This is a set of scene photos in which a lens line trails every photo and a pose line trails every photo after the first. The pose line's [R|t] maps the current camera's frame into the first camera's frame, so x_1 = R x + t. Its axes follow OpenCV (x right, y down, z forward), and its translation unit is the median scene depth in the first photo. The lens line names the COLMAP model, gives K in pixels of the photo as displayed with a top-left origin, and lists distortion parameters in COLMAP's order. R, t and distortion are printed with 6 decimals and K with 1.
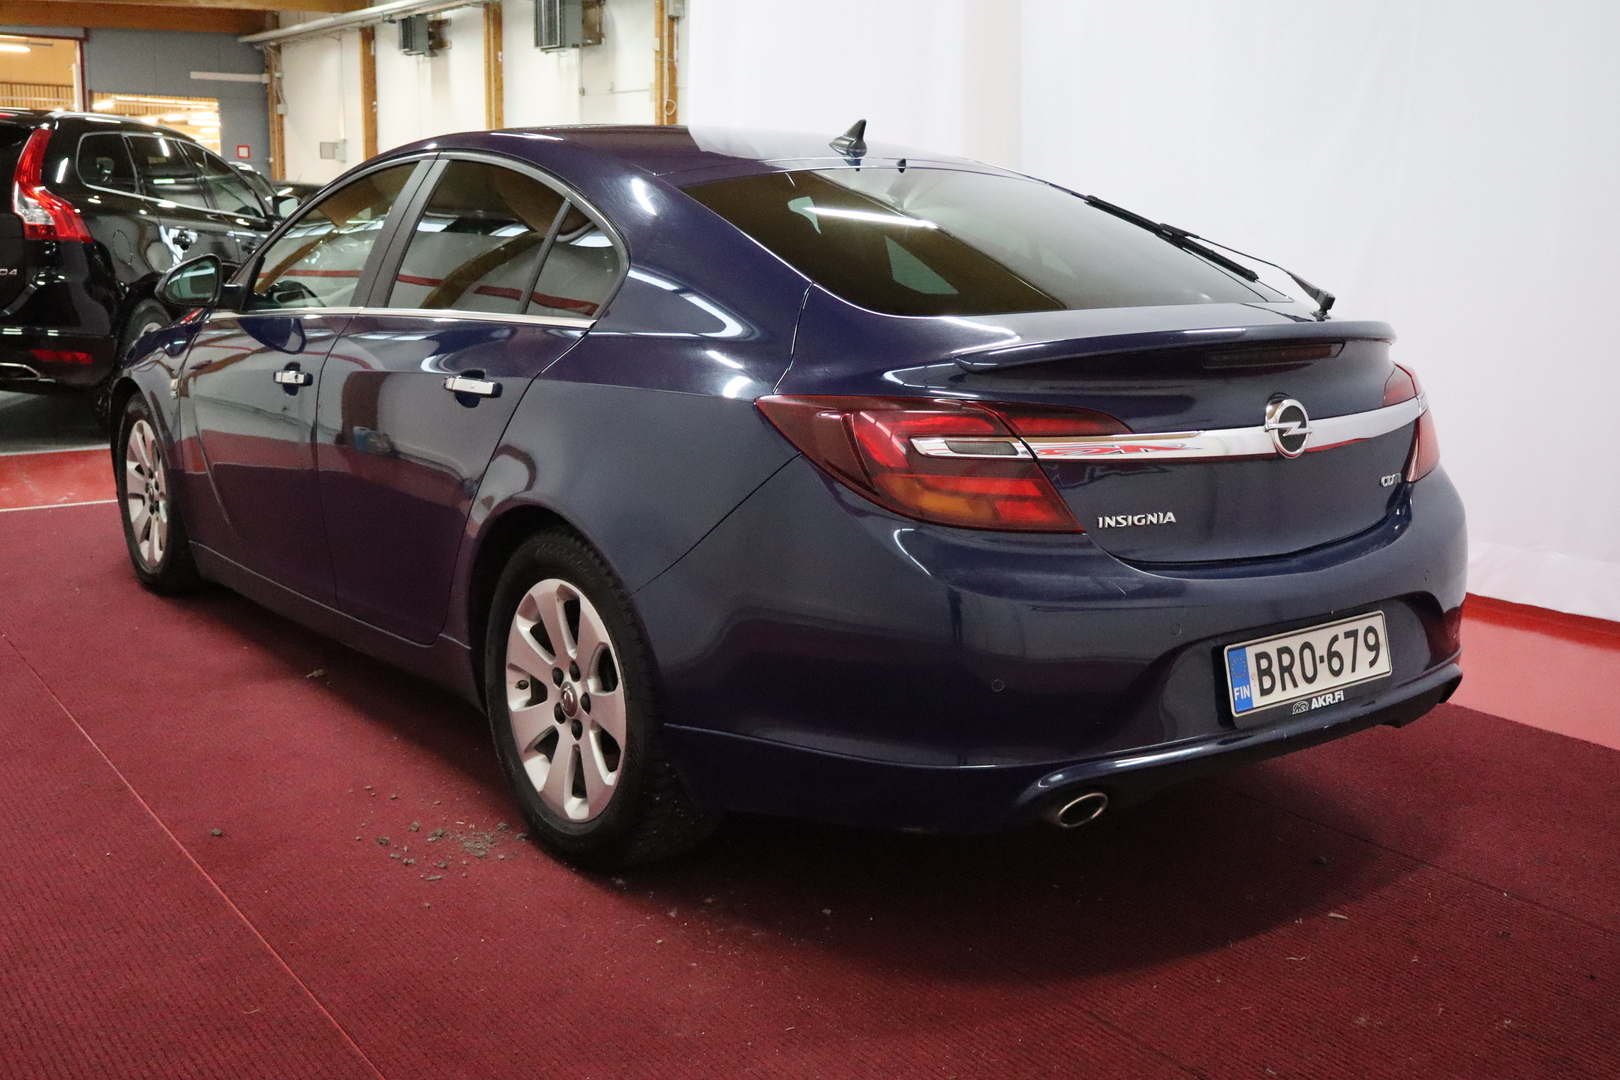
lens RADIAL K [[1677.6, 0, 818.3], [0, 1677.6, 540.5], [0, 0, 1]] dist [0.003401, 0.000000]
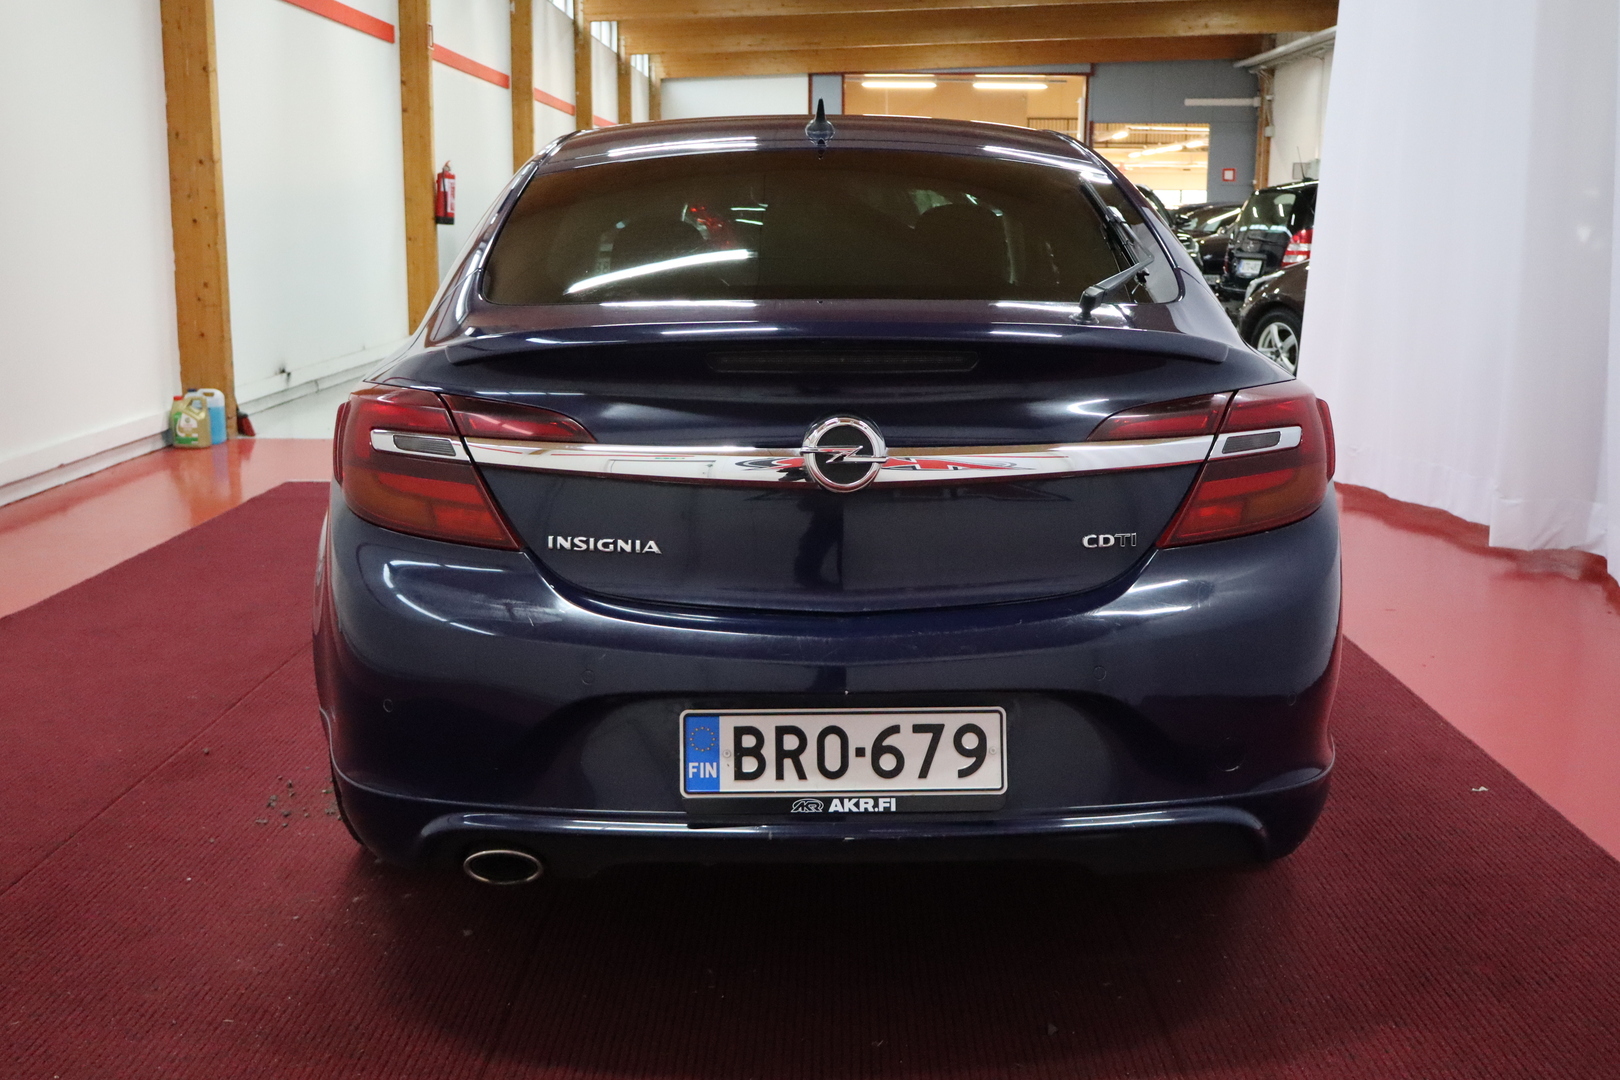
lens RADIAL K [[1677.6, 0, 785.9], [0, 1677.6, 531.0], [0, 0, 1]] dist [0.003401, 0.000000]
pose [[0.810771, 0.096242, -0.577398, 0.718198], [-0.107274, 0.994115, 0.015070, -0.039871], [0.575450, 0.049721, 0.816324, 0.340508]]
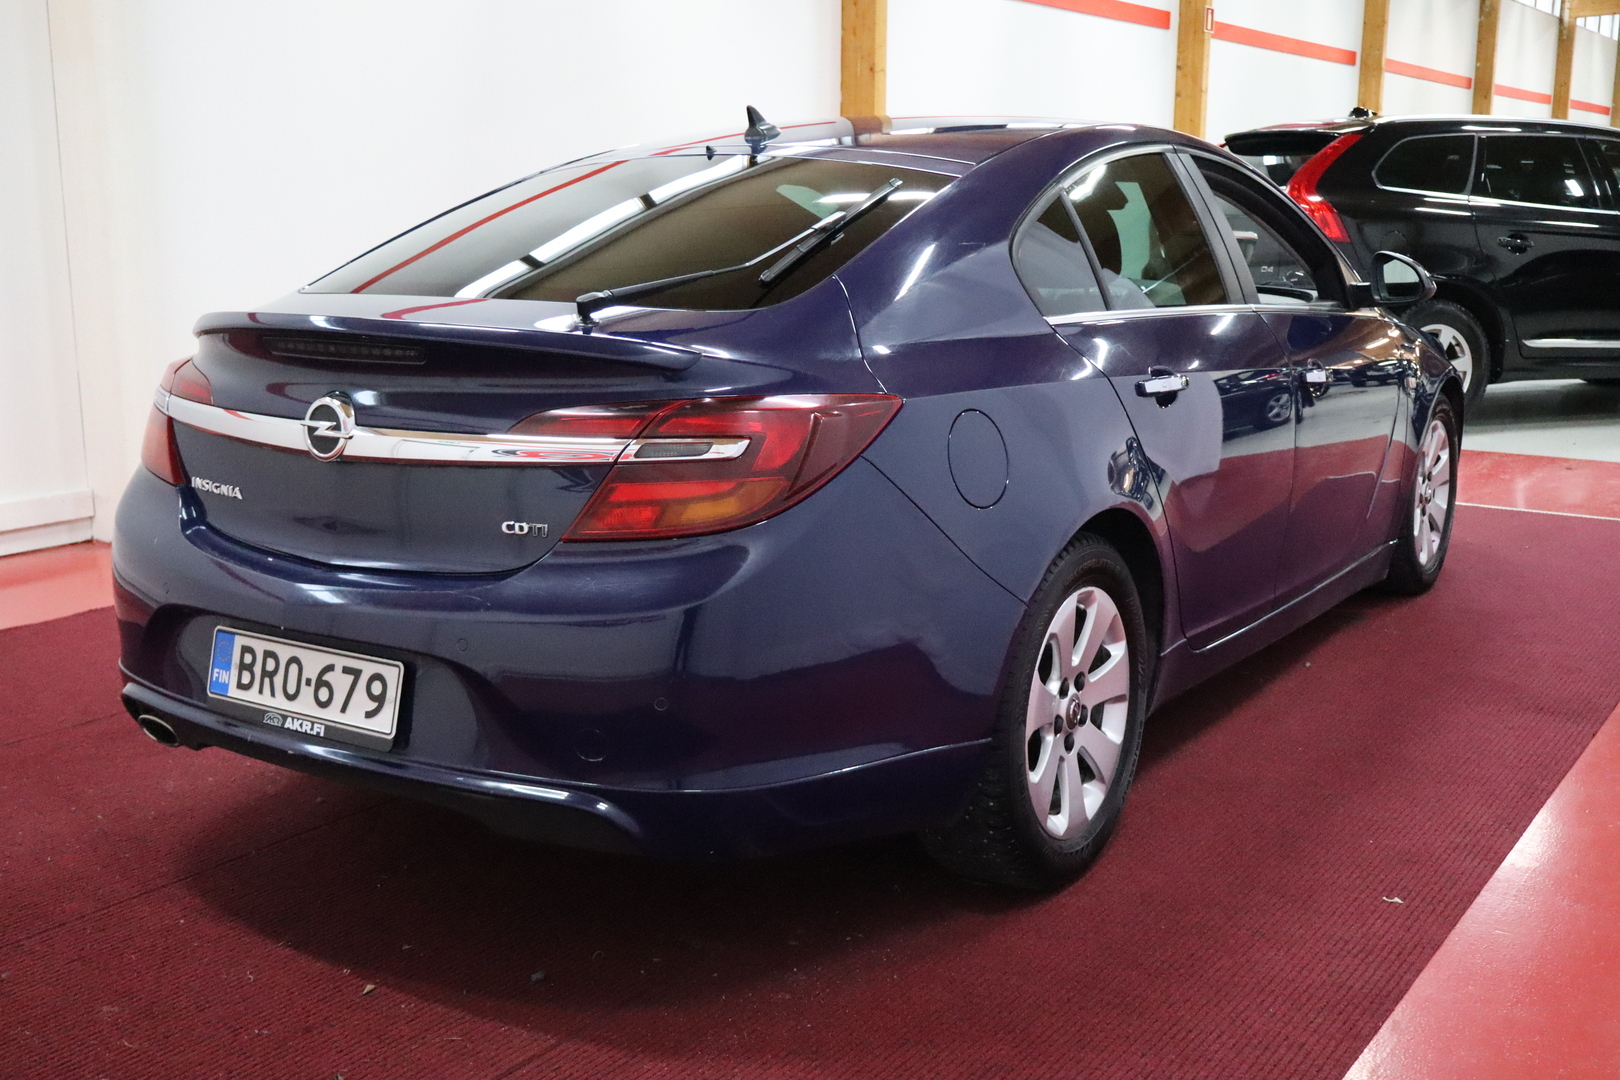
lens RADIAL K [[1677.6, 0, 823.4], [0, 1677.6, 538.2], [0, 0, 1]] dist [0.003401, 0.000000]
pose [[0.344920, 0.176645, -0.921860, 1.240104], [-0.181701, 0.976120, 0.119058, -0.168039], [0.920877, 0.126437, 0.368780, 0.917961]]
